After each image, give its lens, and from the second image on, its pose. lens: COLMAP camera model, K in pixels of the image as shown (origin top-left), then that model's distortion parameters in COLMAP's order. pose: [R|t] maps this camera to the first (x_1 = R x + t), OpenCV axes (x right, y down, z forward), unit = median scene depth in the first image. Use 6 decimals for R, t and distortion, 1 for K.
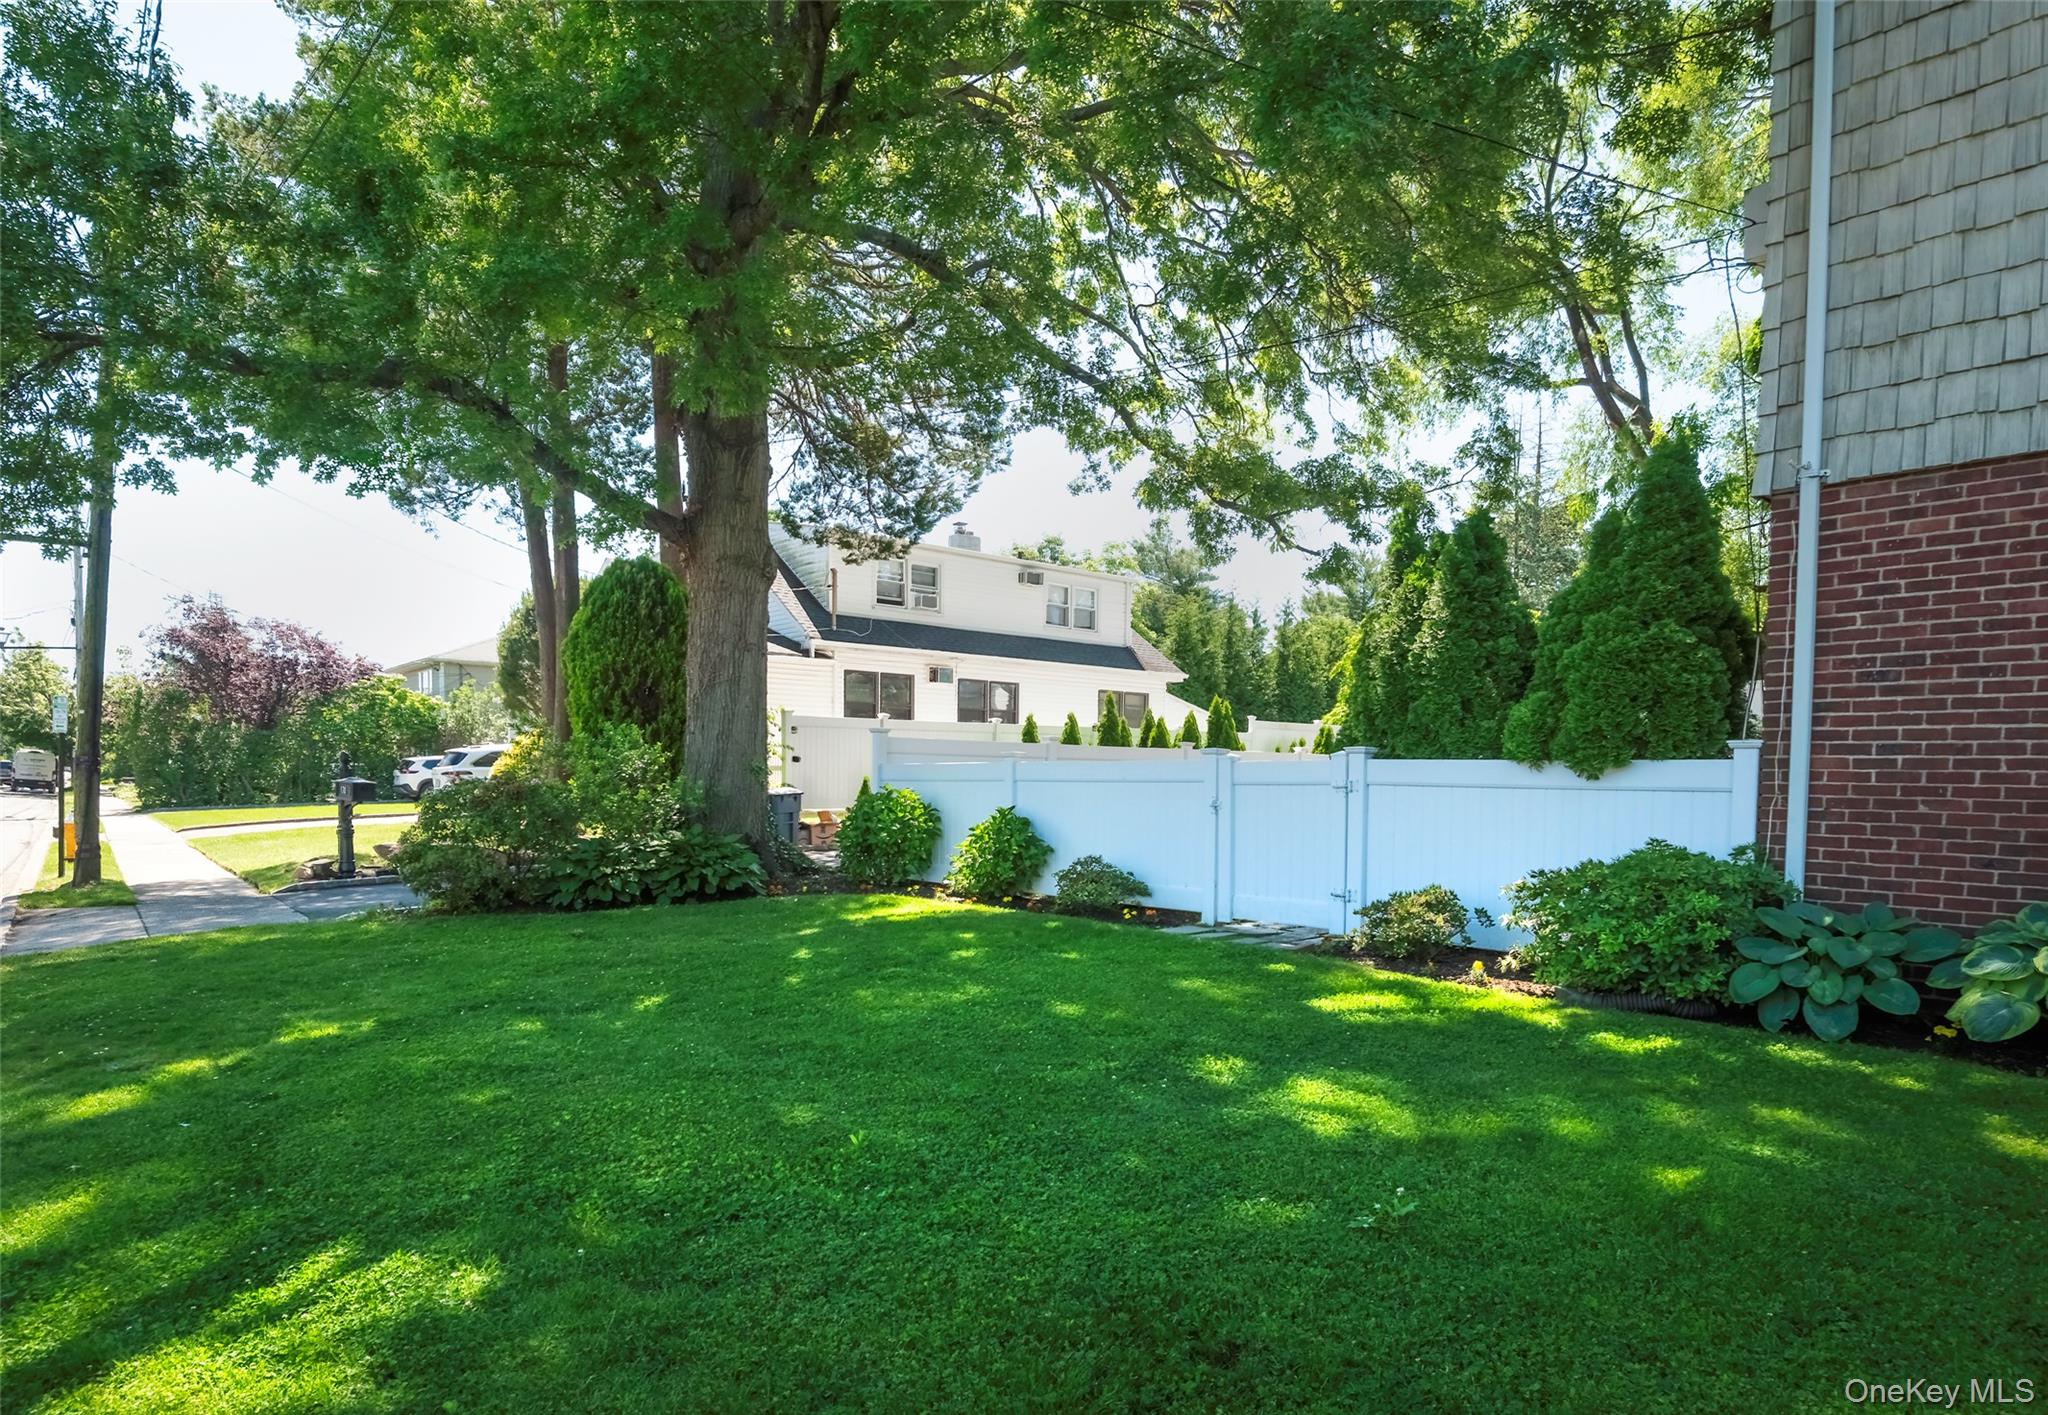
lens RADIAL K [[1167.5, 0, 1025.6], [0, 1167.5, 820.7], [0, 0, 1]] dist [-0.023423, -0.001983]
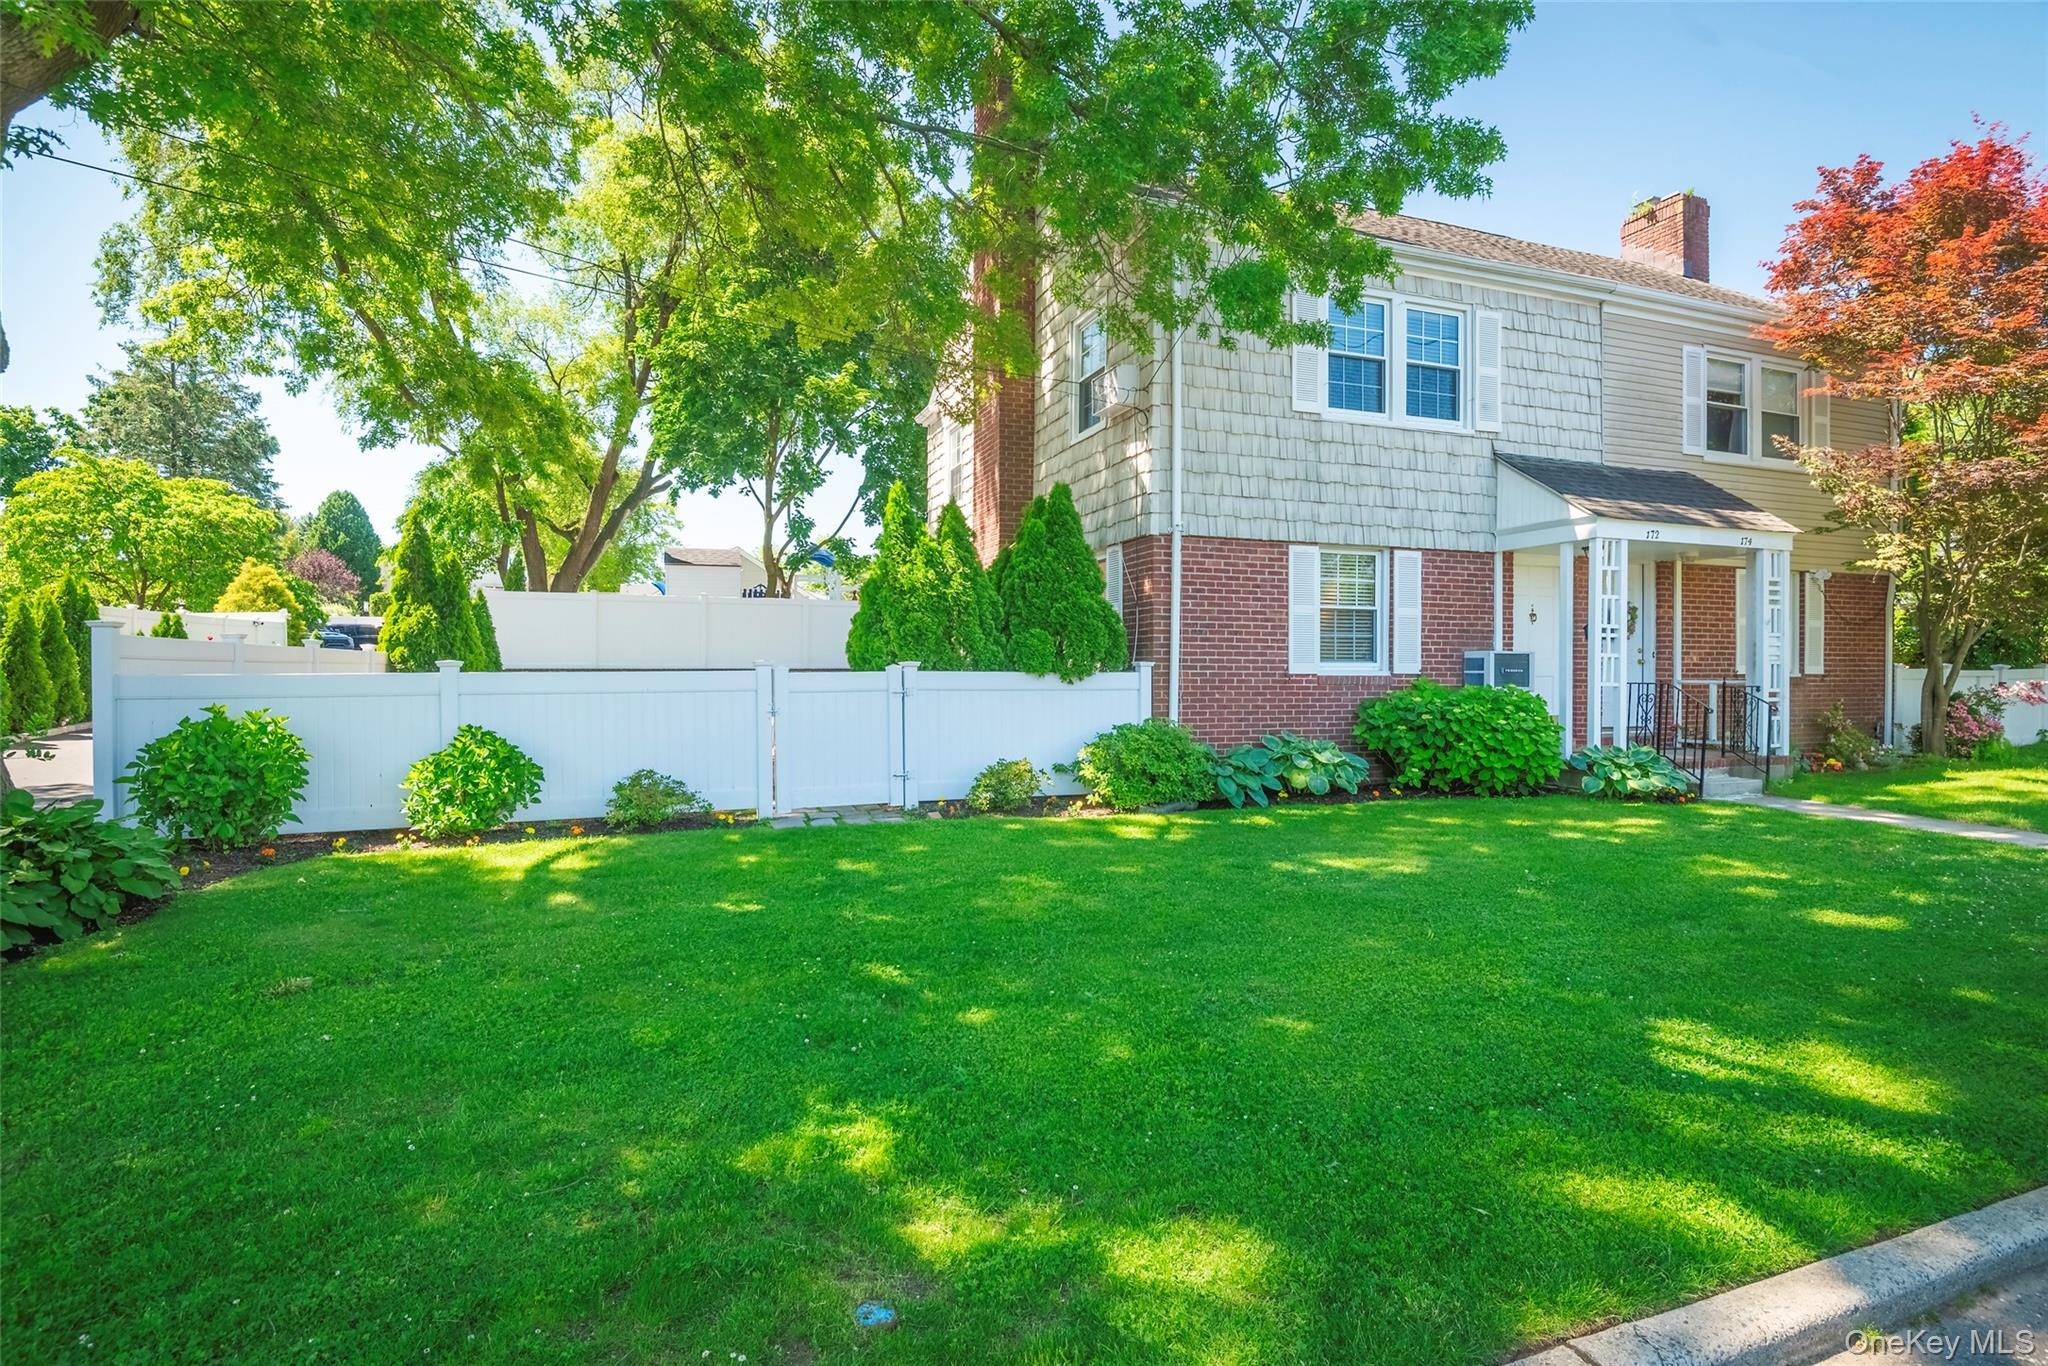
lens RADIAL K [[1024.8, 0, 1013.7], [0, 1024.8, 668.8], [0, 0, 1]] dist [-0.011169, -0.009087]
pose [[0.325676, -0.012332, 0.945401, -1.080892], [0.037128, 0.999310, 0.000245, -0.071180], [-0.944752, 0.035022, 0.325909, 0.700692]]
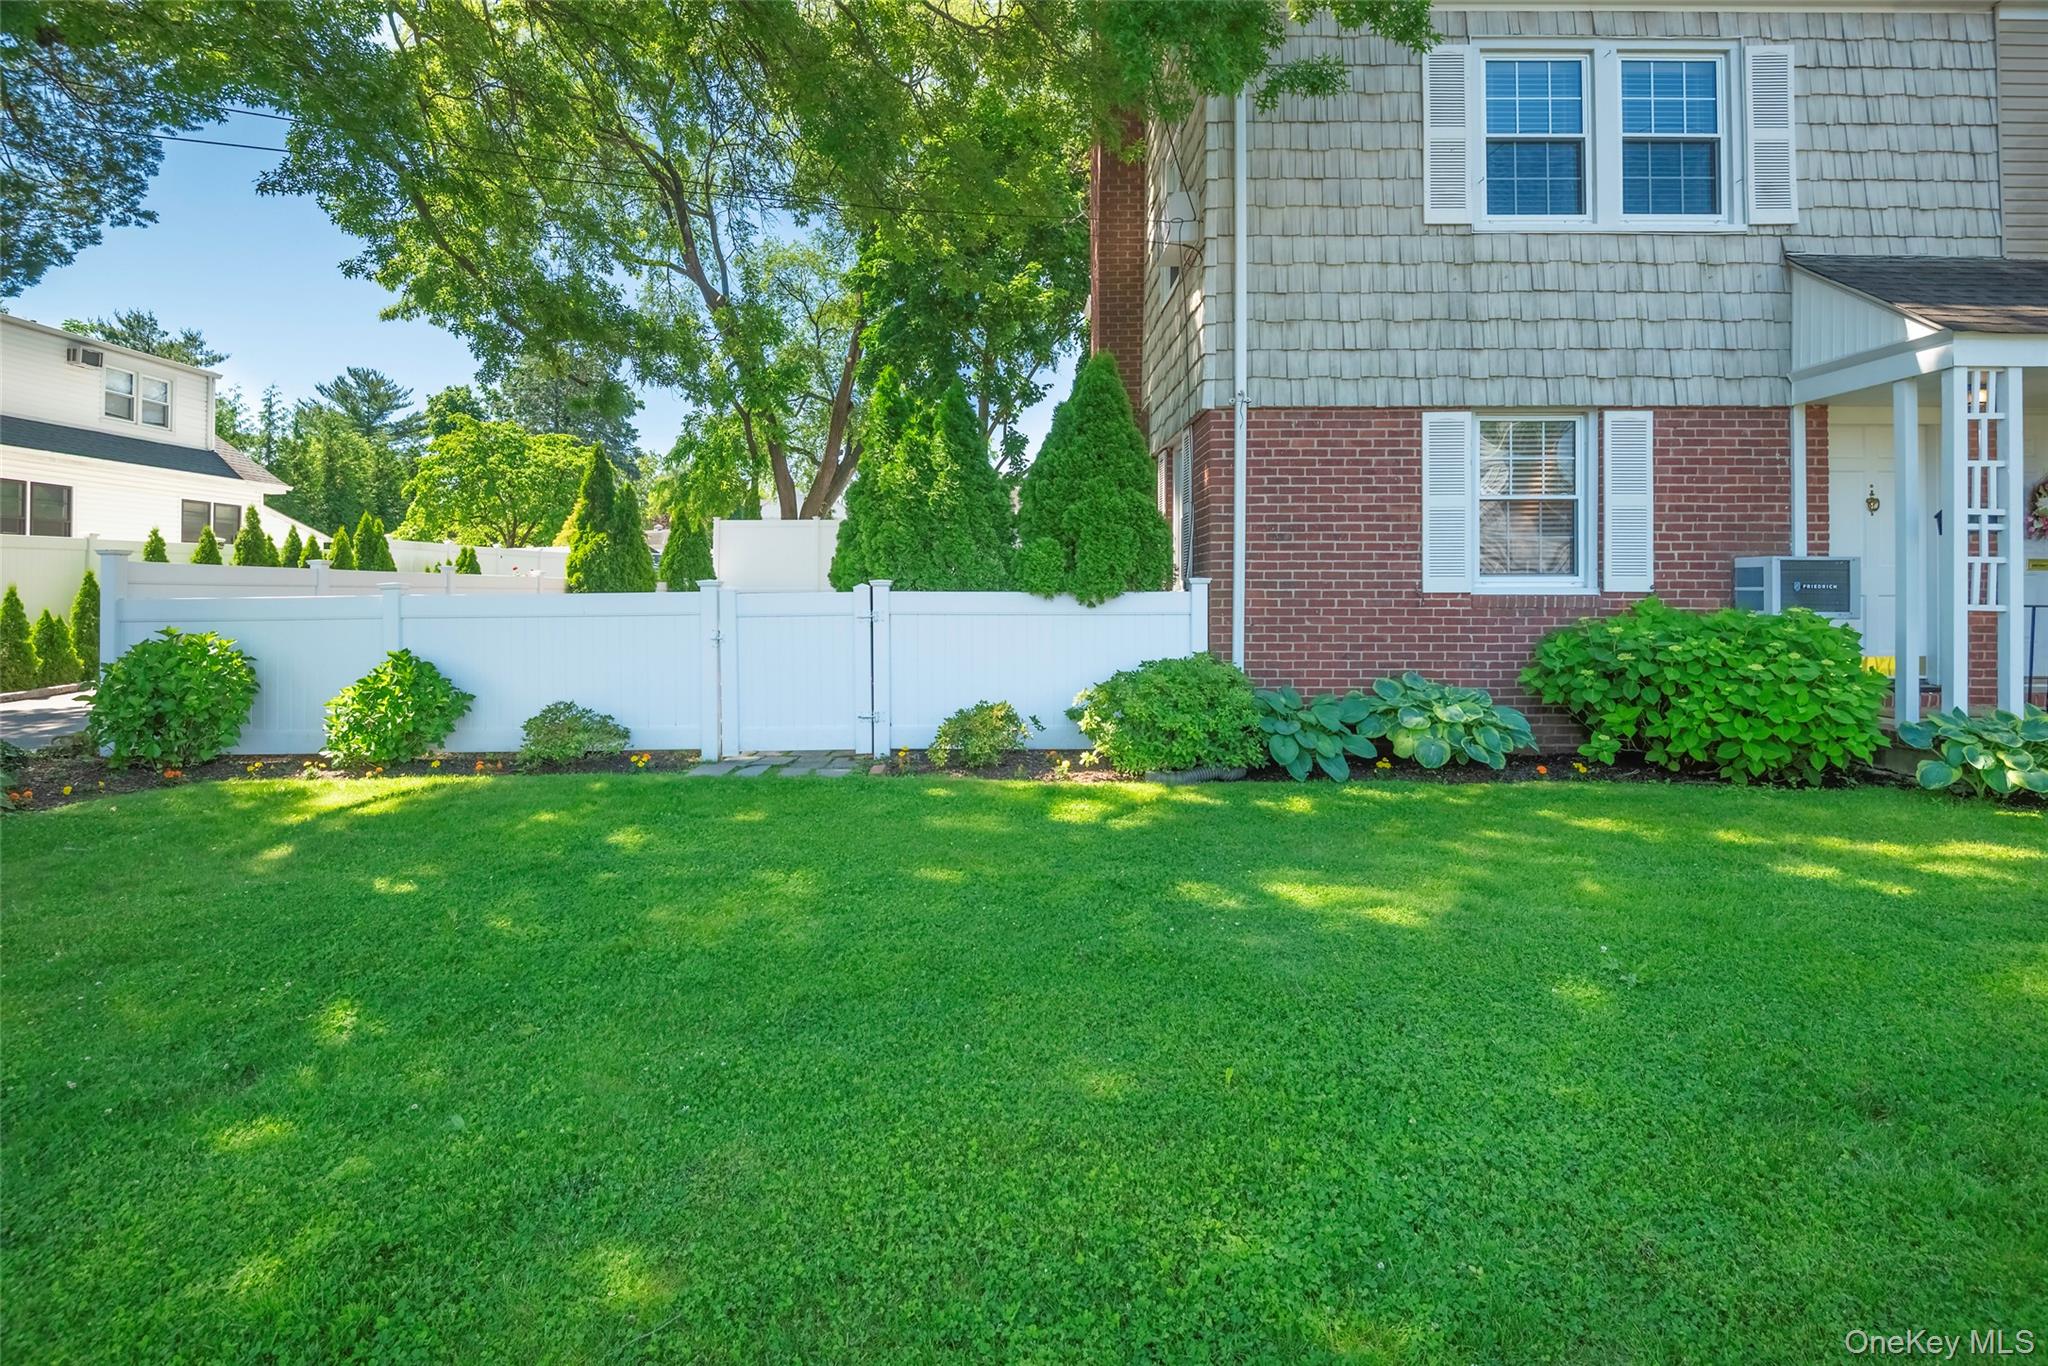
lens RADIAL K [[1016.4, 0, 966.2], [0, 1016.4, 585.4], [0, 0, 1]] dist [-0.028587, -0.000148]
pose [[0.651430, -0.009419, 0.758651, -0.537854], [0.039536, 0.998986, -0.021546, -0.047830], [-0.757678, 0.044030, 0.651141, 0.431912]]
